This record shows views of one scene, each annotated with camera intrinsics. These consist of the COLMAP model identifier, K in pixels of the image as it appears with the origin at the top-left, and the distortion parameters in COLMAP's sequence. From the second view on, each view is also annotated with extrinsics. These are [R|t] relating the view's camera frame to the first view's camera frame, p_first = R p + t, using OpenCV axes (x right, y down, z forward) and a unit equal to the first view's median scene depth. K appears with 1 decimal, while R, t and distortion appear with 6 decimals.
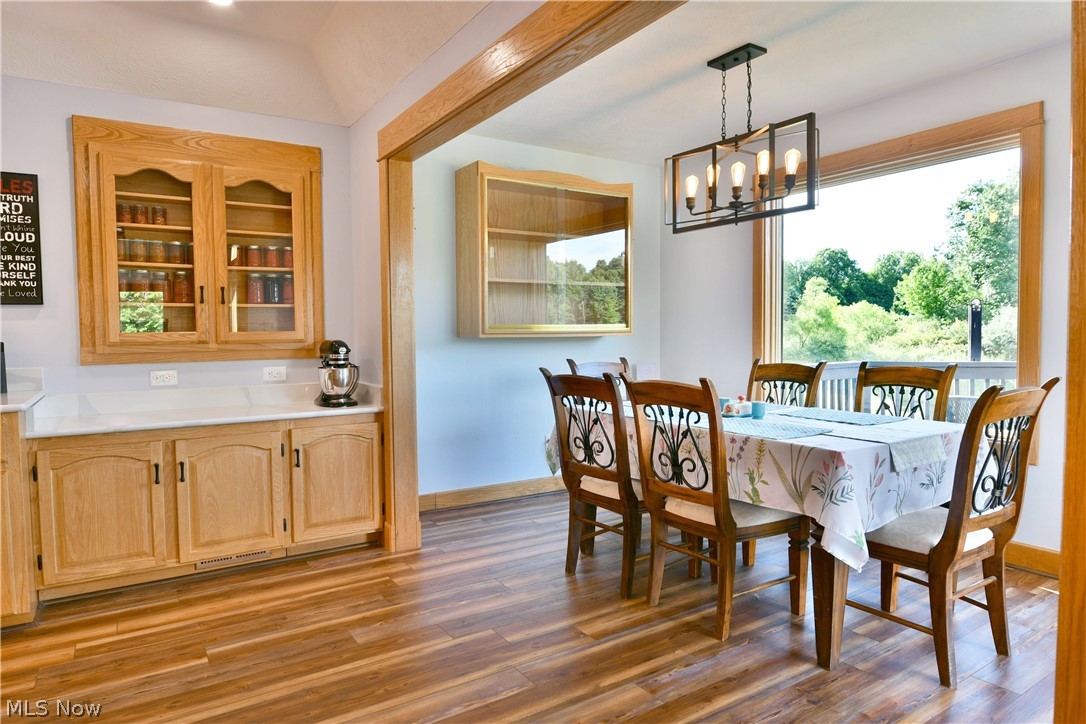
lens RADIAL K [[660.5, 0, 542.4], [0, 660.5, 362.5], [0, 0, 1]] dist [-0.011809, -0.004036]
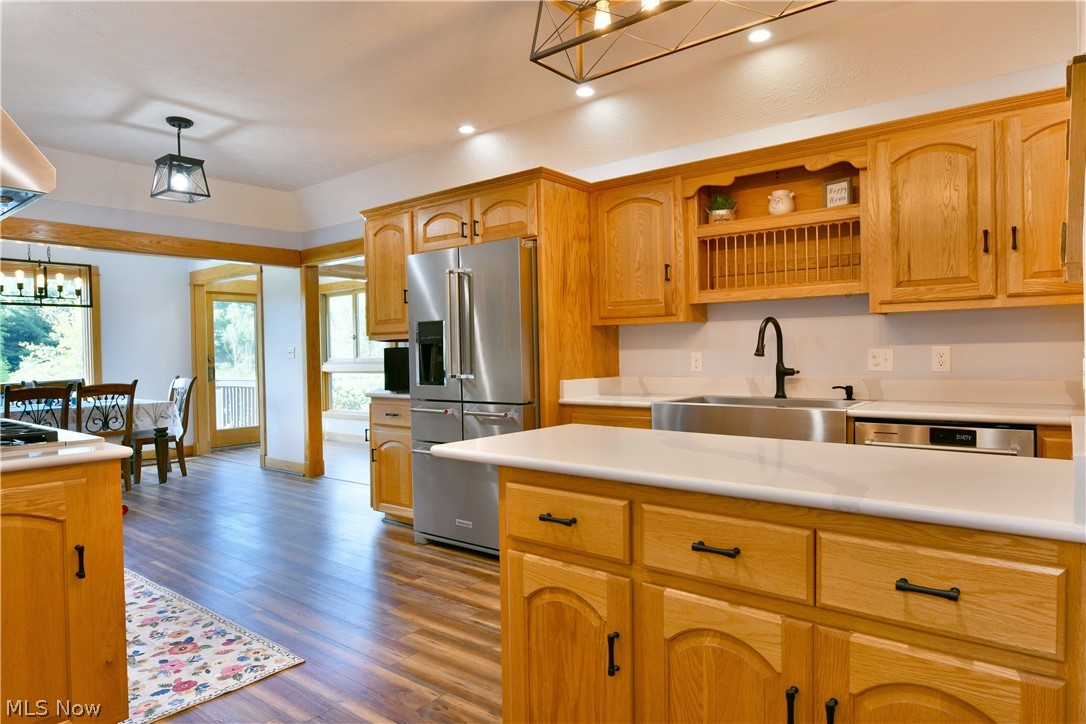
lens RADIAL K [[660.5, 0, 536.0], [0, 660.5, 362.5], [0, 0, 1]] dist [-0.011809, -0.004036]
pose [[-0.311492, -0.001831, 0.950247, -1.974570], [0.070120, 0.997228, 0.024907, 0.002277], [-0.947658, 0.074389, -0.310500, 0.254726]]
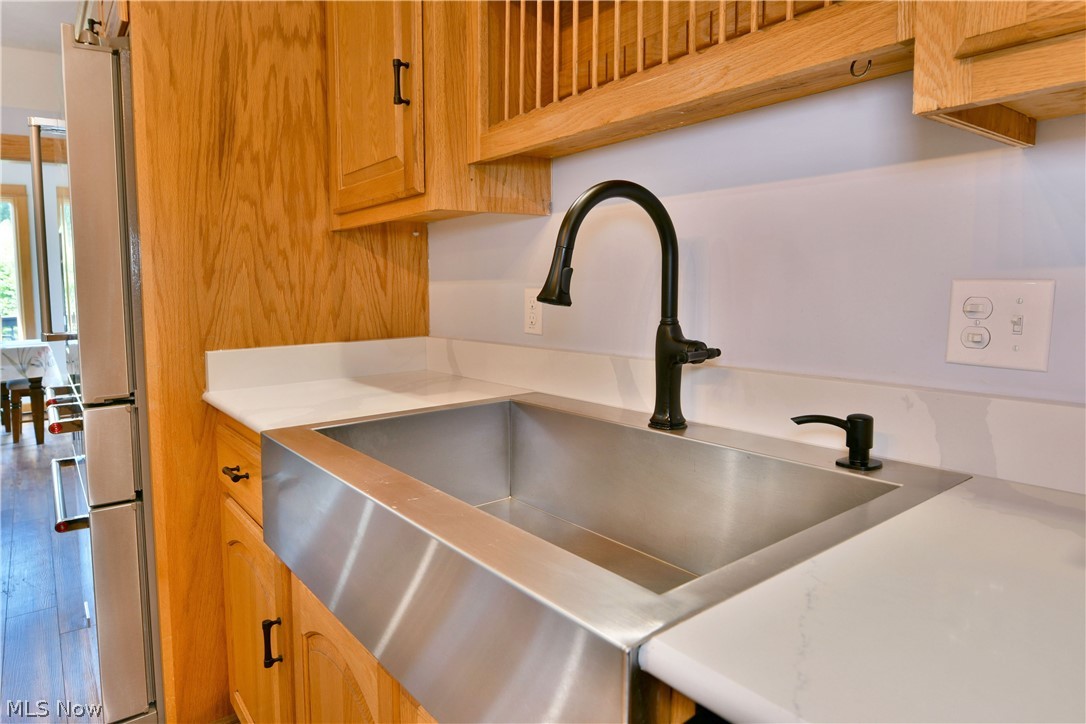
lens RADIAL K [[660.5, 0, 524.0], [0, 660.5, 334.0], [0, 0, 1]] dist [-0.011809, -0.004036]
pose [[-0.073287, -0.067741, 0.995008, -1.401566], [0.072528, 0.994687, 0.073061, 0.033298], [-0.994670, 0.077520, -0.067984, -0.383341]]
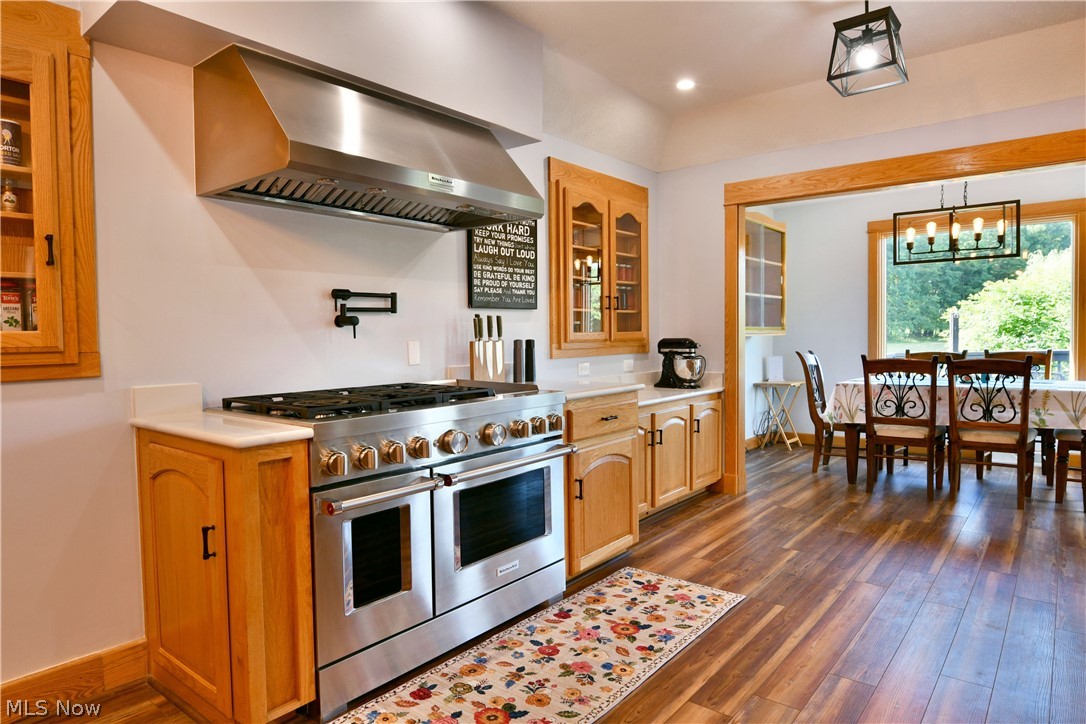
lens RADIAL K [[660.5, 0, 541.6], [0, 660.5, 360.5], [0, 0, 1]] dist [-0.011809, -0.004036]
pose [[0.949784, -0.016769, 0.312455, -1.160573], [0.021018, 0.999727, -0.010236, 0.020776], [-0.312198, 0.016289, 0.949877, -0.184374]]
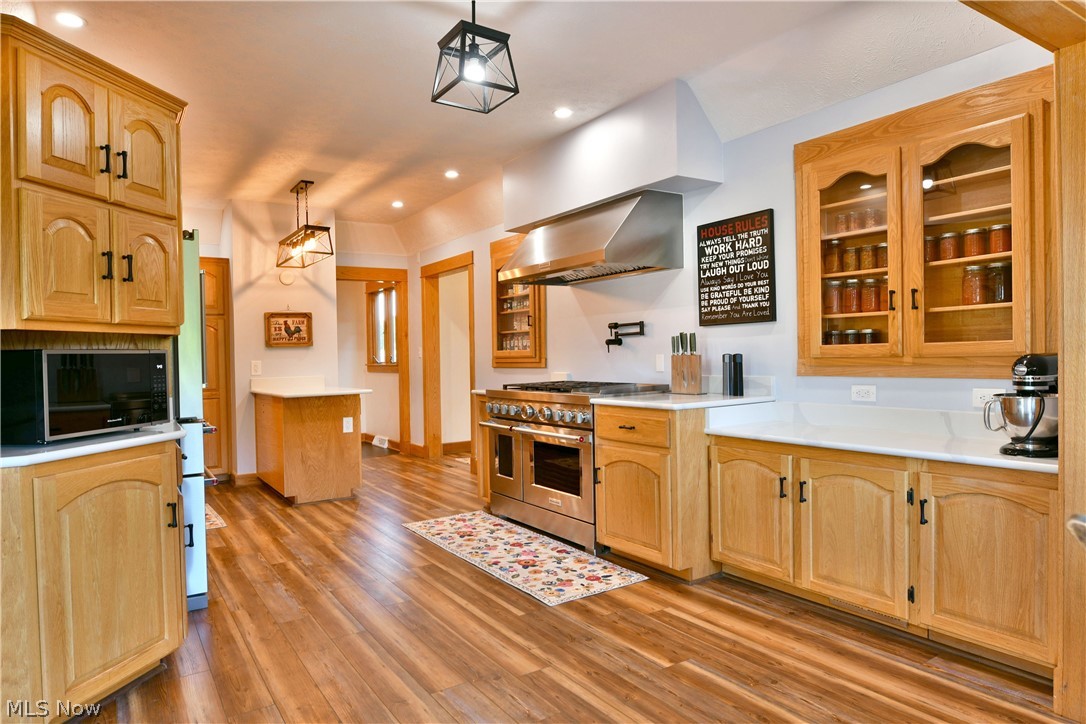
lens RADIAL K [[660.5, 0, 542.5], [0, 660.5, 367.0], [0, 0, 1]] dist [-0.011809, -0.004036]
pose [[0.011481, 0.028821, -0.999519, 0.389377], [-0.025290, 0.999273, 0.028524, -0.031899], [0.999614, 0.024950, 0.012201, 0.594357]]
